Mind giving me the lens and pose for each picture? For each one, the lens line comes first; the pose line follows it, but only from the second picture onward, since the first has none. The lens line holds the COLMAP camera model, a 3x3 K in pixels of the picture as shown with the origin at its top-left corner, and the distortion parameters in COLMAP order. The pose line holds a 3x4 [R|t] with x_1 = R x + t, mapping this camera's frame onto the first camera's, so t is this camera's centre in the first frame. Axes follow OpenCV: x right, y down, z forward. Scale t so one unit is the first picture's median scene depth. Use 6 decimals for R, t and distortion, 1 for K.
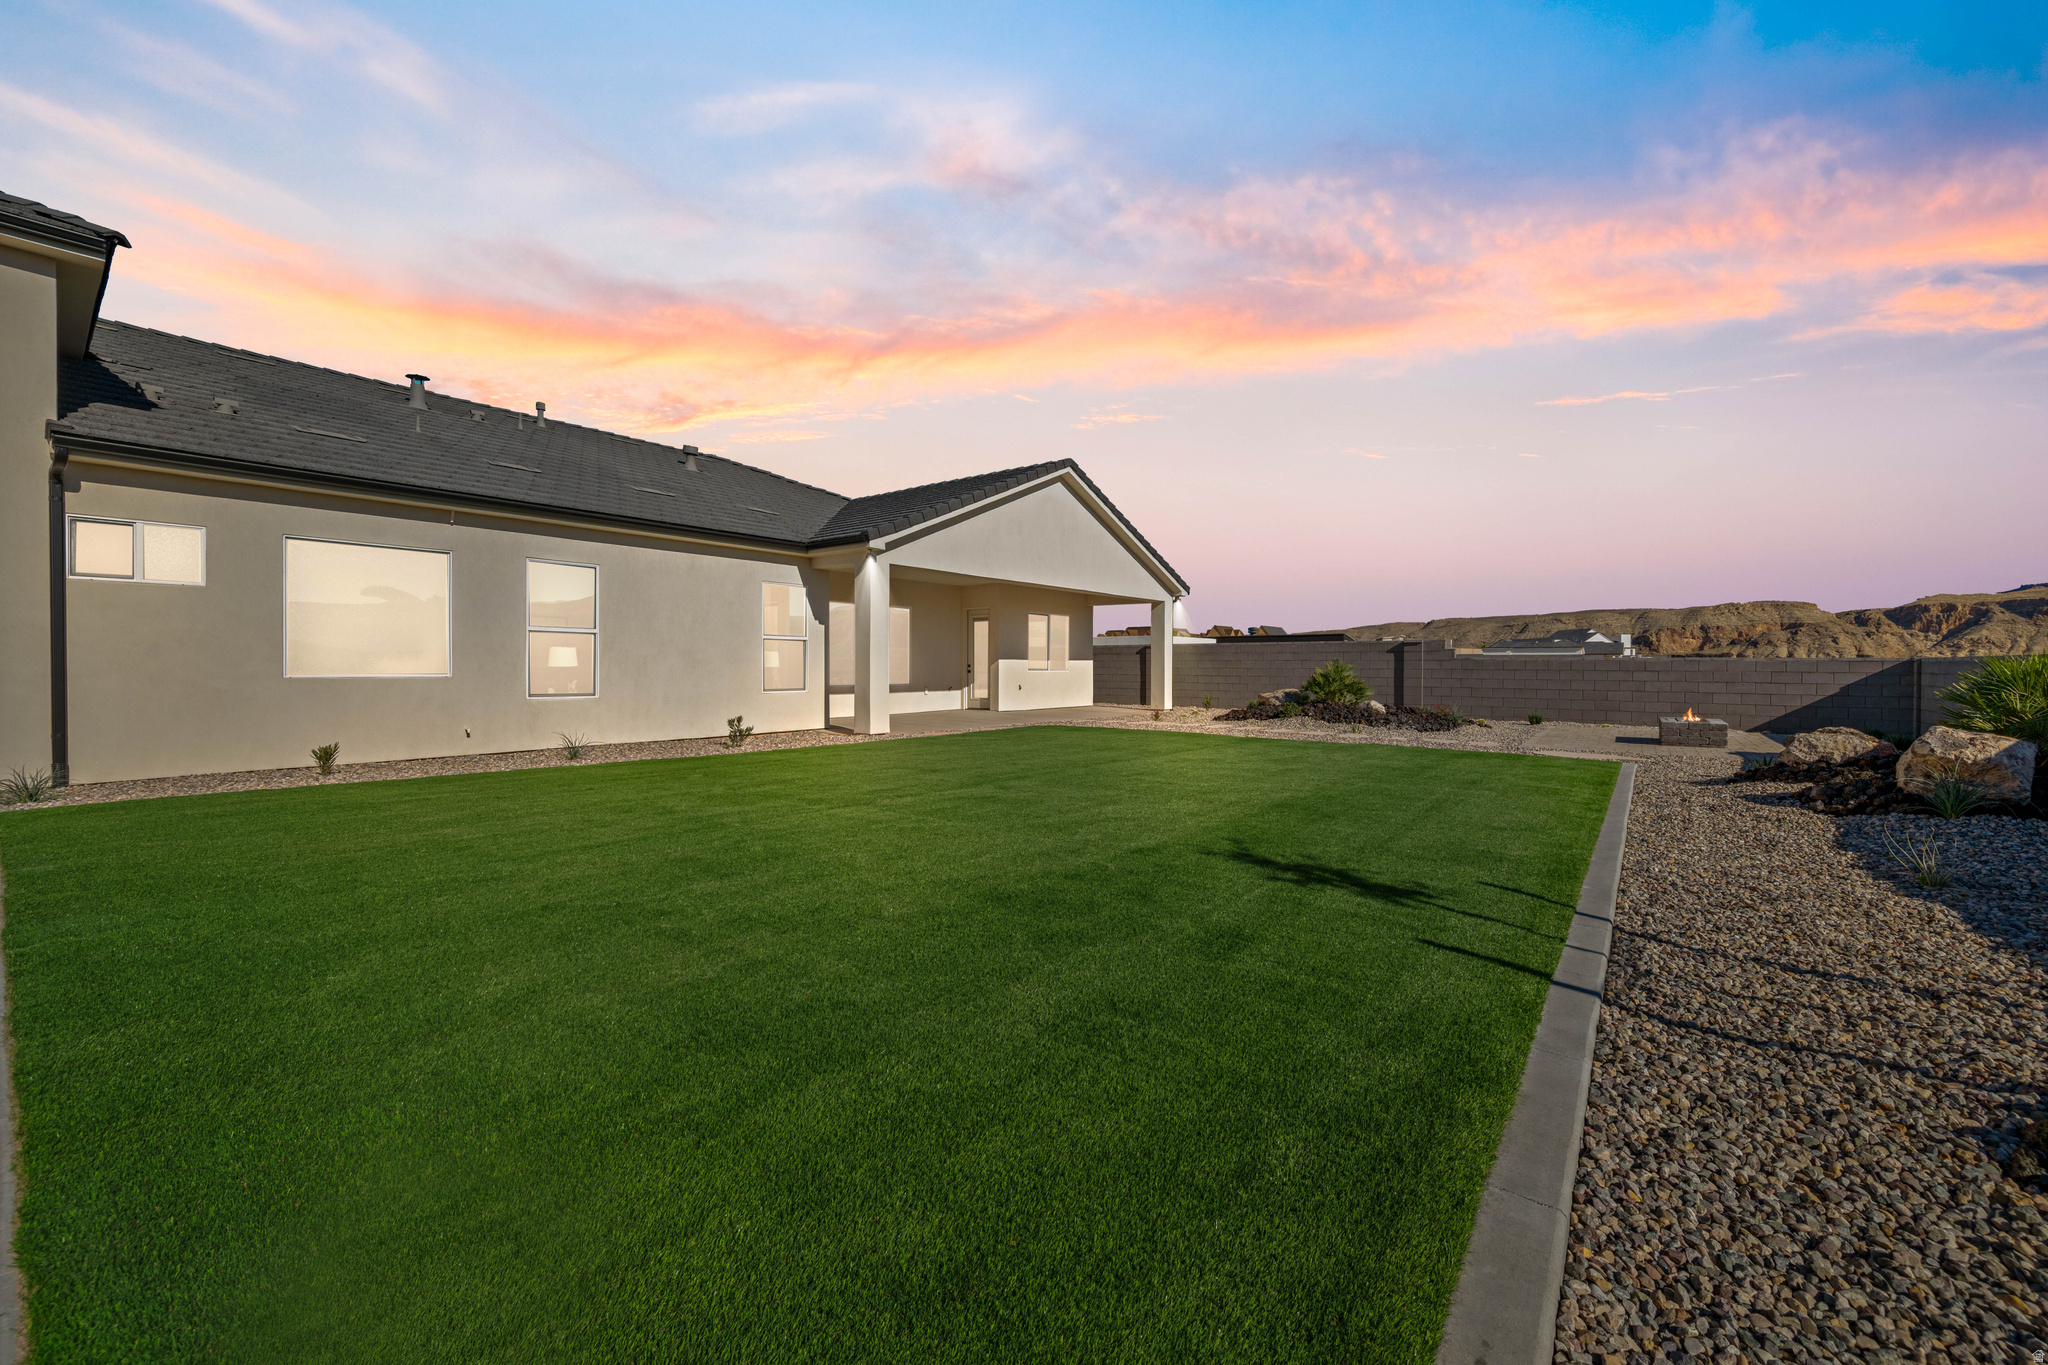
lens RADIAL K [[808.4, 0, 998.7], [0, 808.4, 666.6], [0, 0, 1]] dist [0.001250, -0.000213]
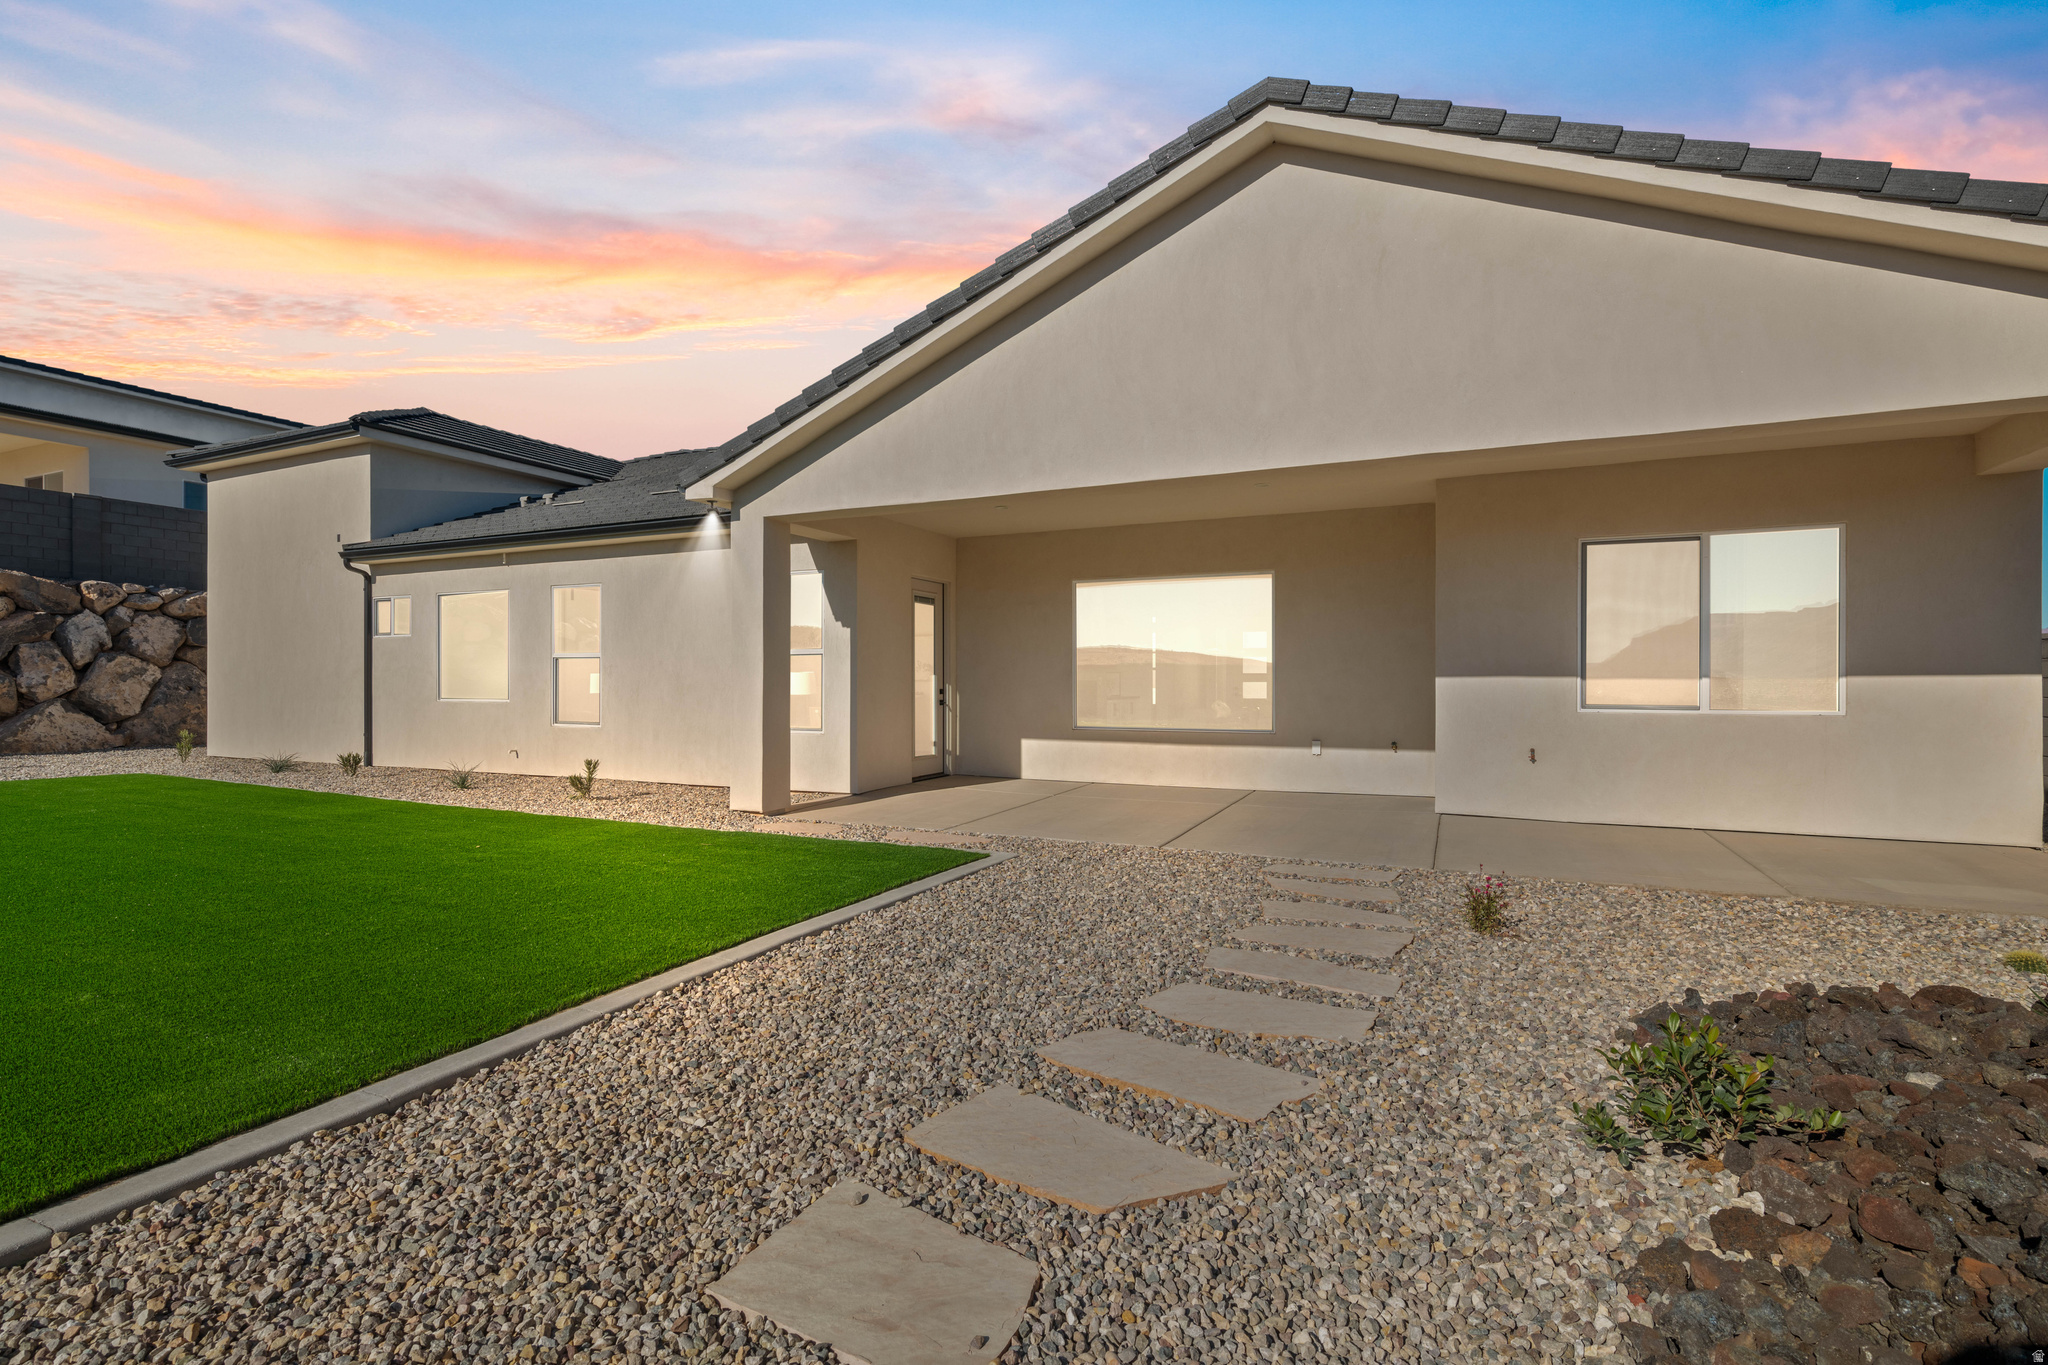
lens RADIAL K [[910.9, 0, 1033.0], [0, 910.9, 686.1], [0, 0, 1]] dist [-0.010454, -0.000759]
pose [[0.261879, -0.000181, -0.965101, 0.433875], [-0.000432, 1.000000, -0.000304, -0.005046], [0.965101, 0.000497, 0.261879, 0.818068]]
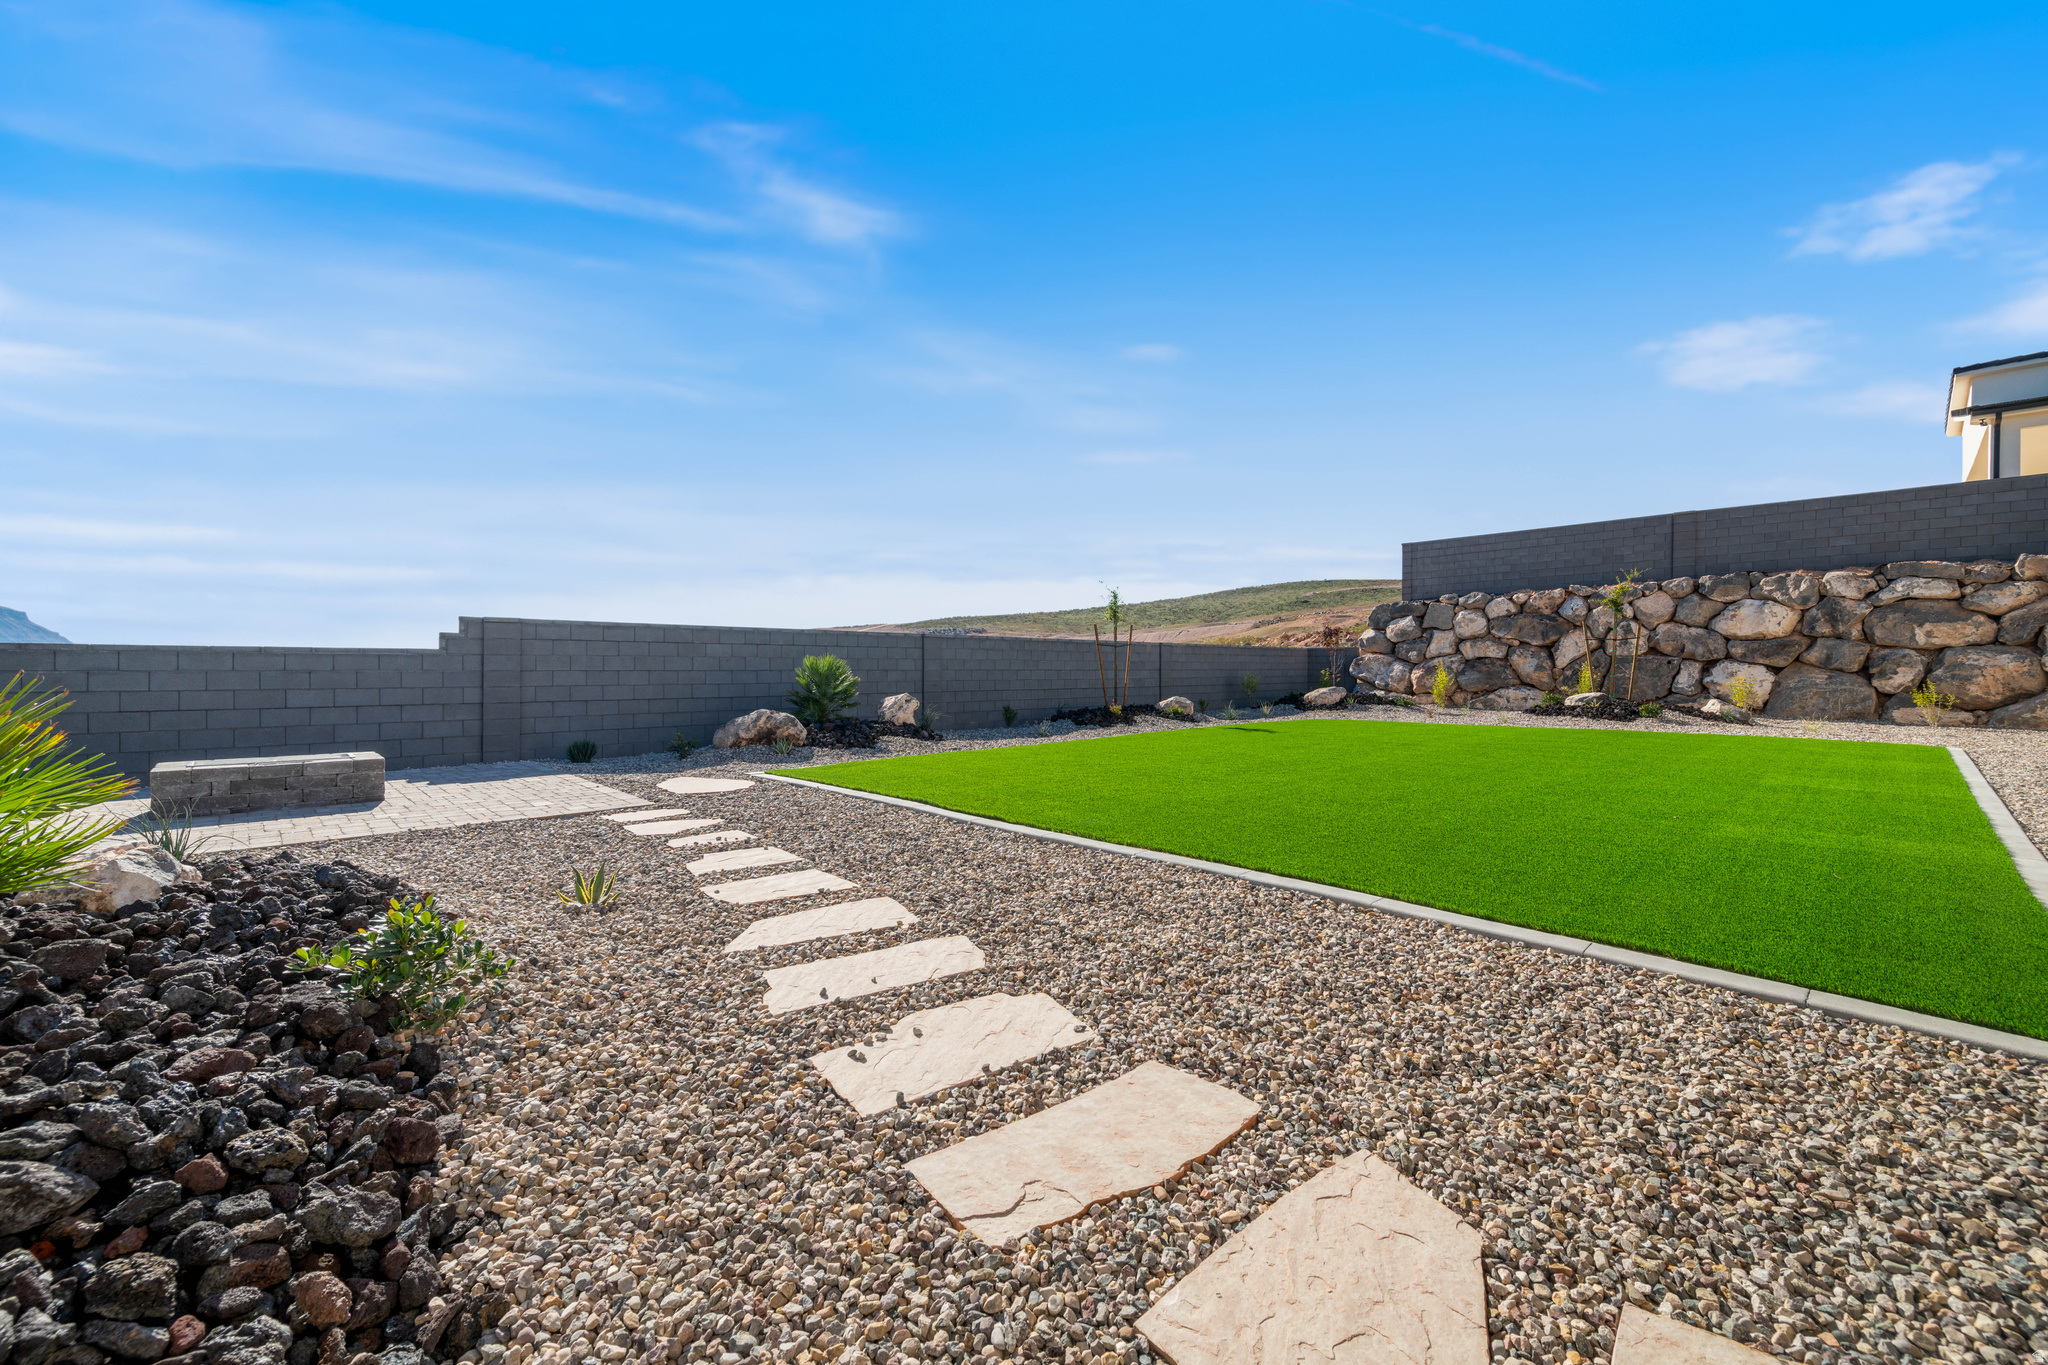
lens RADIAL K [[808.4, 0, 1038.9], [0, 808.4, 673.0], [0, 0, 1]] dist [0.001250, -0.000213]
pose [[-0.992206, -0.006482, 0.124443, 0.212952], [-0.005268, 0.999935, 0.010076, 0.000518], [-0.124500, 0.009342, -0.992176, 1.062356]]
